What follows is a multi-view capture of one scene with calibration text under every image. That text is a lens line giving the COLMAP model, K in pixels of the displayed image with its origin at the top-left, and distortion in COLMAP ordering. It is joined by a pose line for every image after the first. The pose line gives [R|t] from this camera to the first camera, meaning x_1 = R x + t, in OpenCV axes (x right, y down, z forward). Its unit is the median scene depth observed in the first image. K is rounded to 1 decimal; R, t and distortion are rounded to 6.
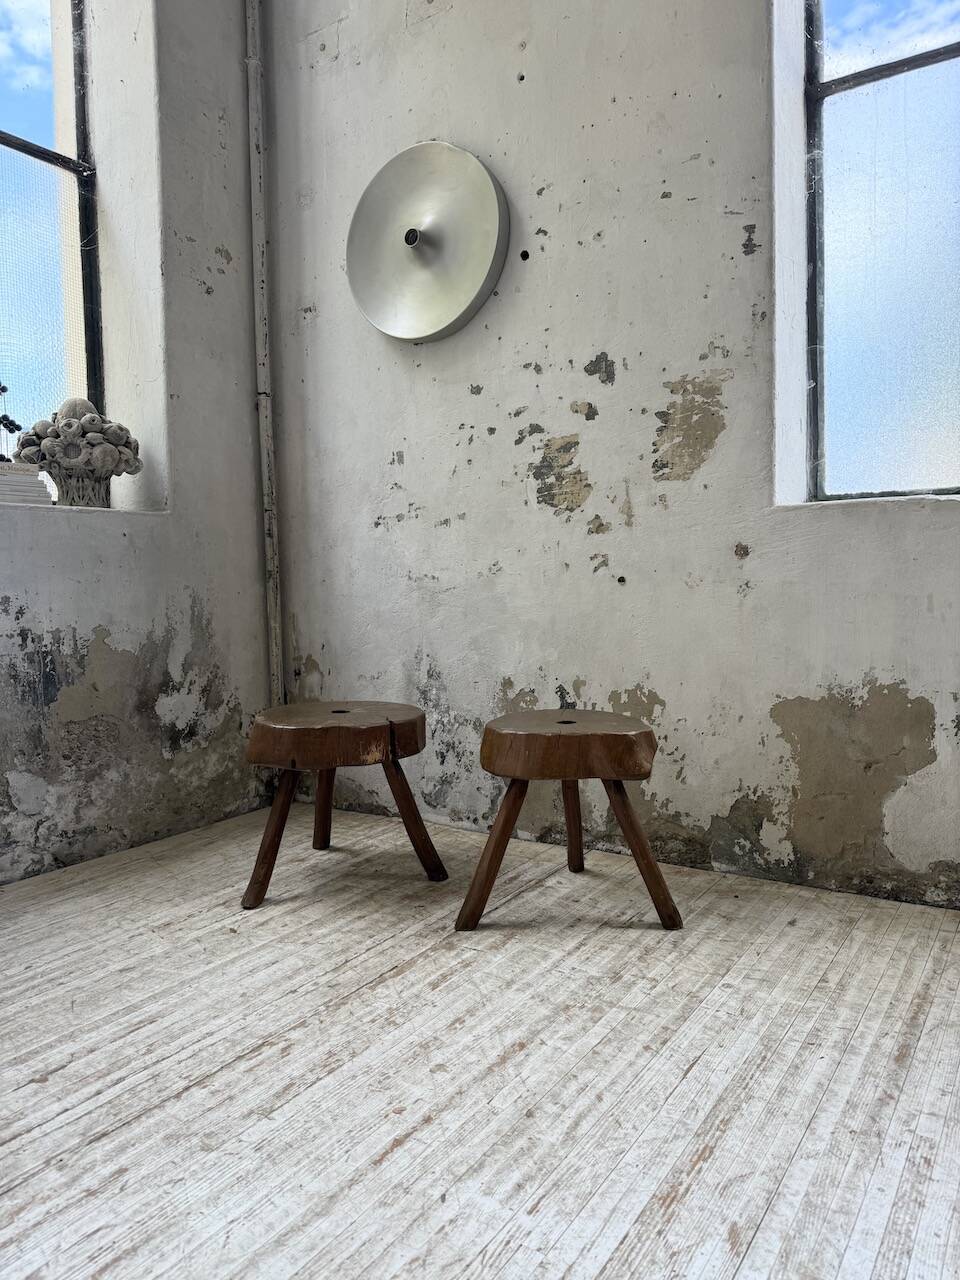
lens RADIAL K [[899.1, 0, 486.4], [0, 899.1, 631.3], [0, 0, 1]] dist [0.179005, -0.400216]
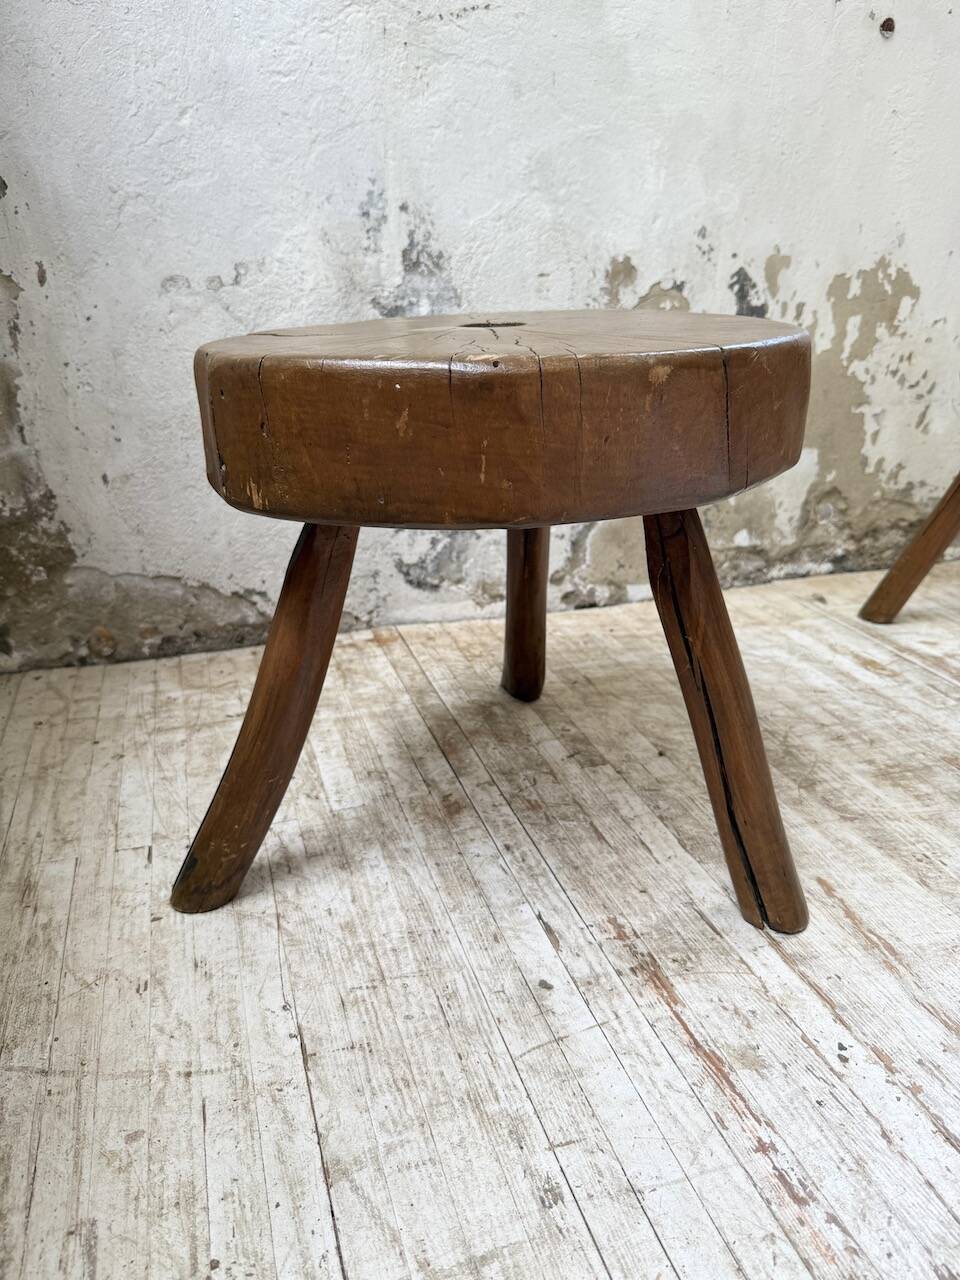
lens RADIAL K [[922.8, 0, 476.5], [0, 922.8, 646.3], [0, 0, 1]] dist [0.013588, -0.054337]
pose [[0.631647, -0.282291, 0.722035, -0.433095], [0.039737, 0.941914, 0.333494, 0.082936], [-0.774237, -0.181959, 0.606174, 0.810775]]
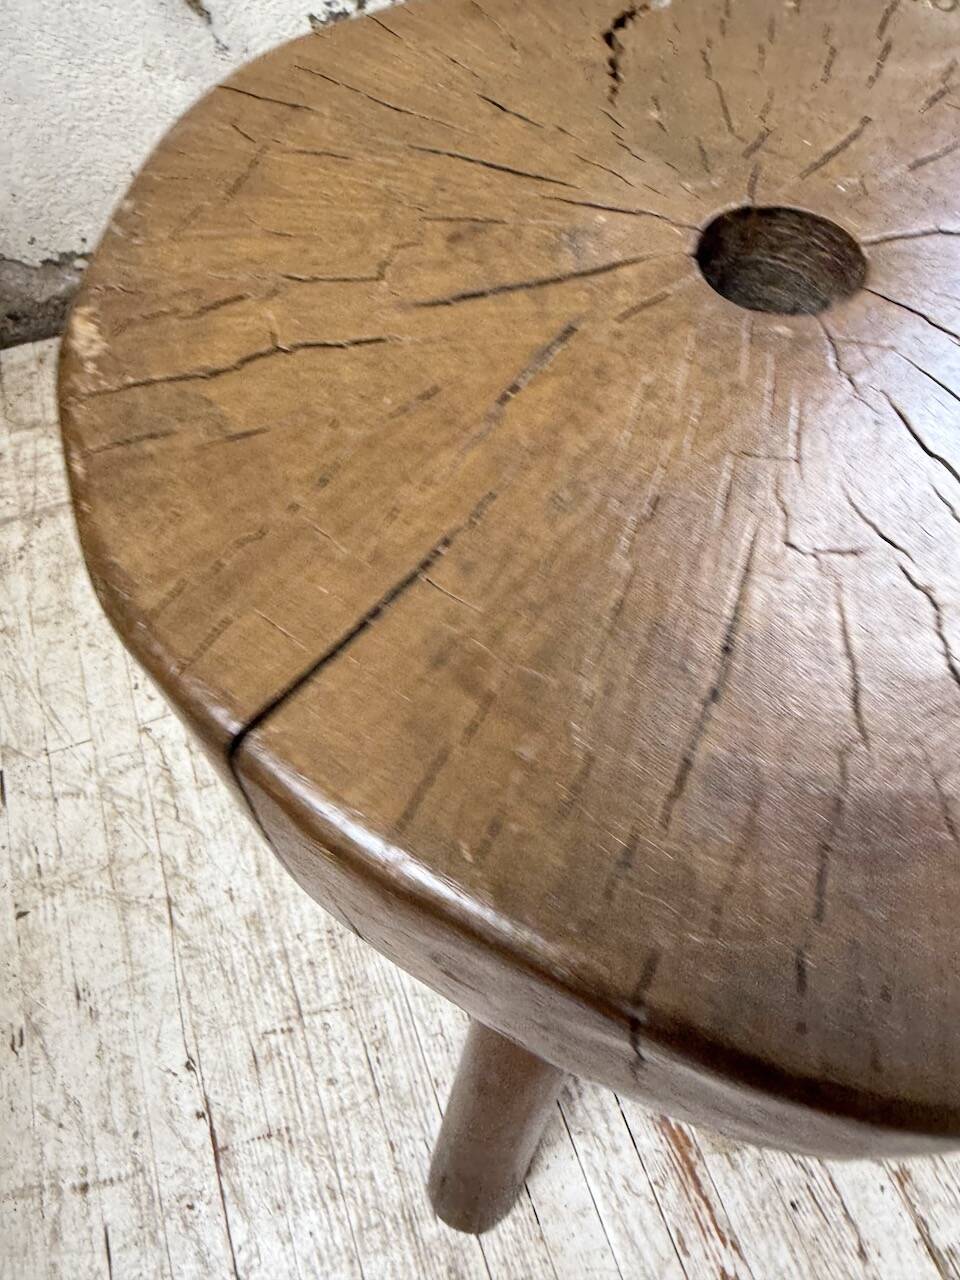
lens RADIAL K [[917.4, 0, 475.7], [0, 917.4, 578.8], [0, 0, 1]] dist [-0.005338, 0.006529]
pose [[0.594320, -0.674160, 0.438511, -0.286679], [0.058463, 0.580031, 0.812494, 0.019595], [-0.802101, -0.457245, 0.384138, 0.903143]]
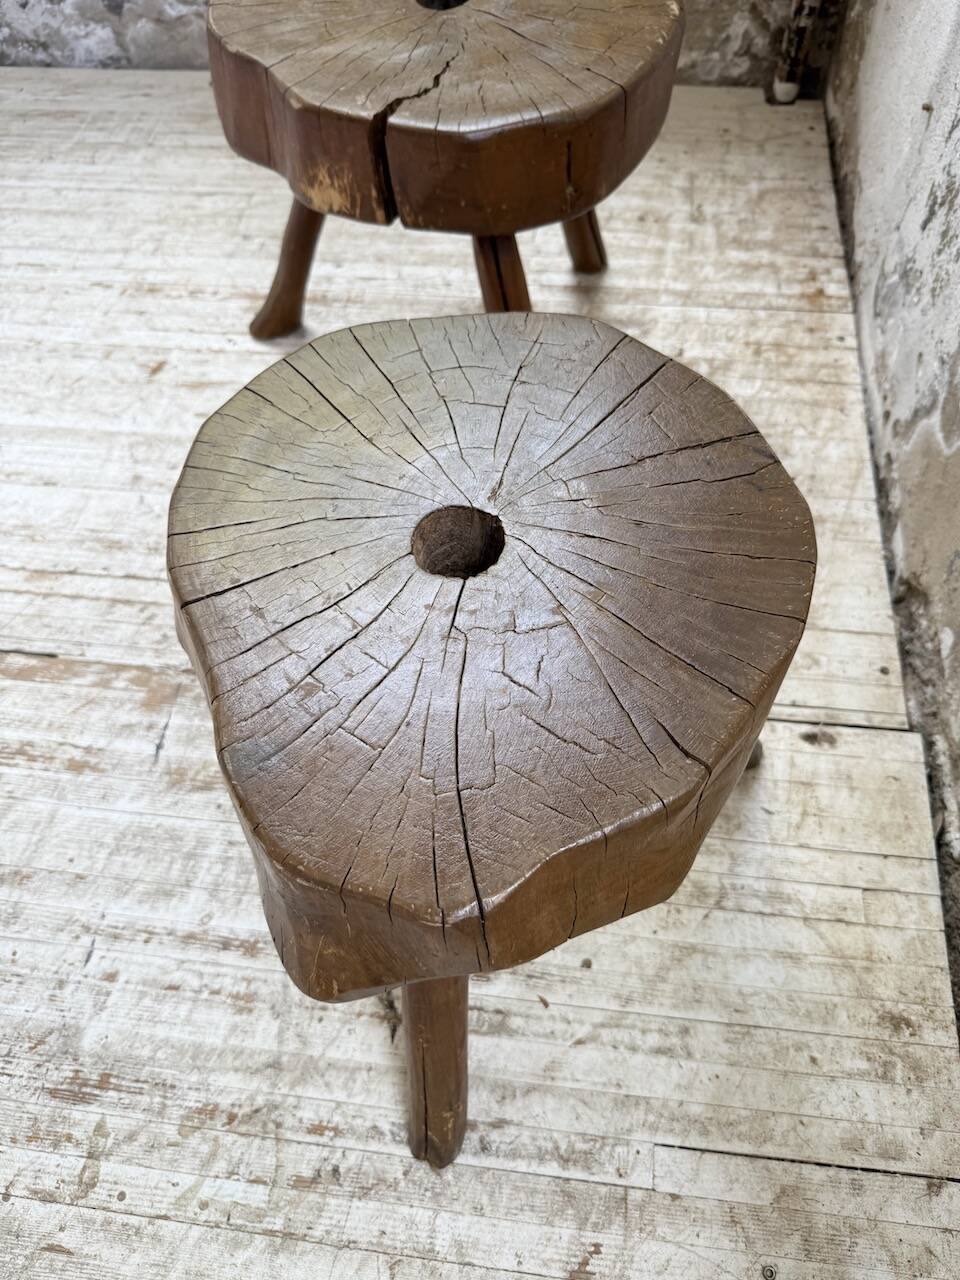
lens RADIAL K [[936.0, 0, 475.3], [0, 936.0, 645.4], [0, 0, 1]] dist [-0.037909, 0.017882]
pose [[0.439201, 0.762171, -0.475603, 0.189053], [-0.027102, 0.540395, 0.840975, -0.068171], [0.897980, -0.356467, 0.257999, 0.793357]]
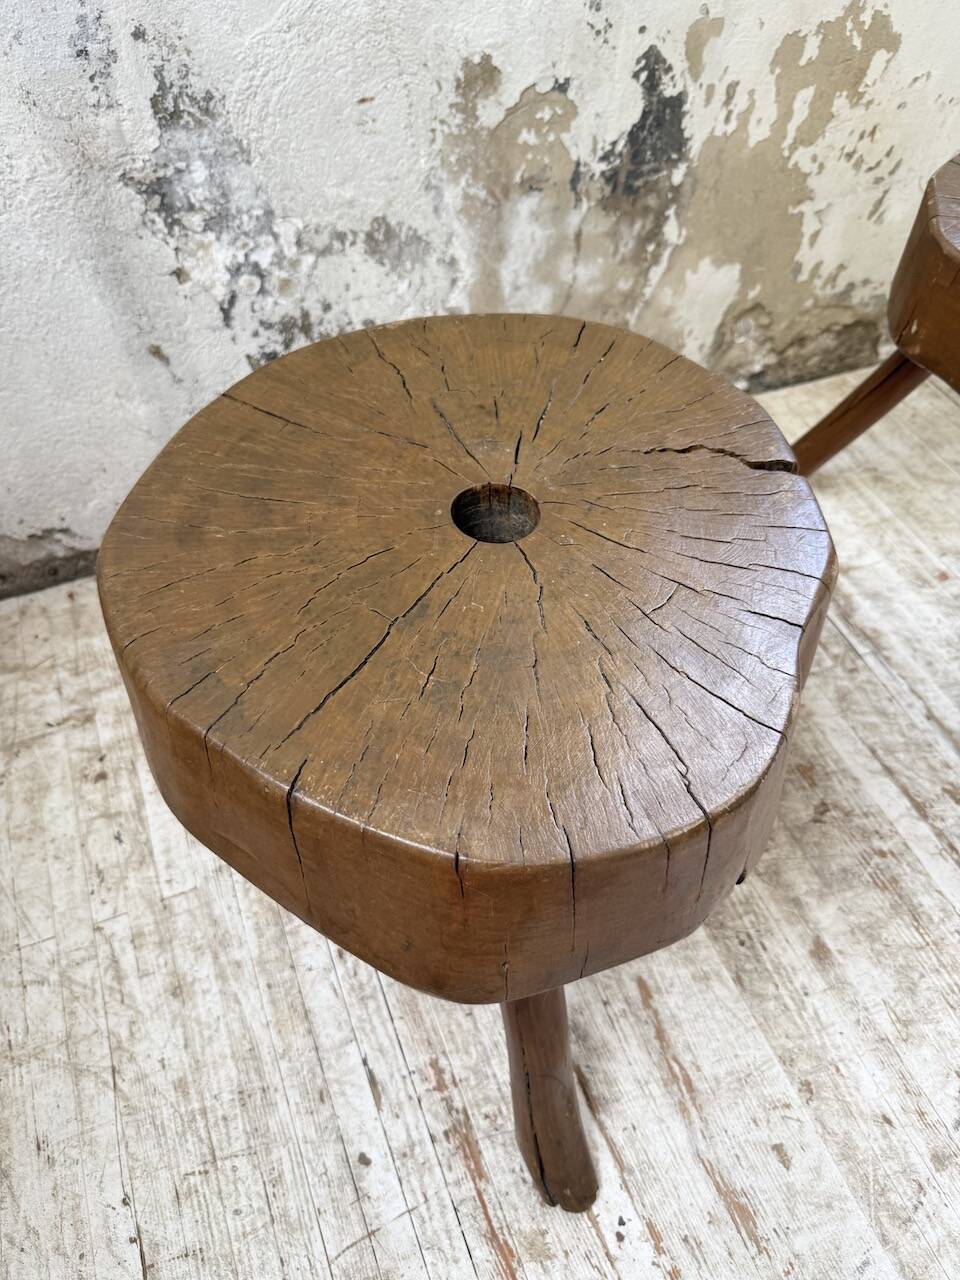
lens RADIAL K [[936.0, 0, 475.3], [0, 936.0, 645.4], [0, 0, 1]] dist [-0.037909, 0.017882]
pose [[0.577197, -0.626415, 0.523878, -0.289395], [0.041151, 0.663029, 0.747462, -0.055413], [-0.815567, -0.409875, 0.408476, 0.857343]]
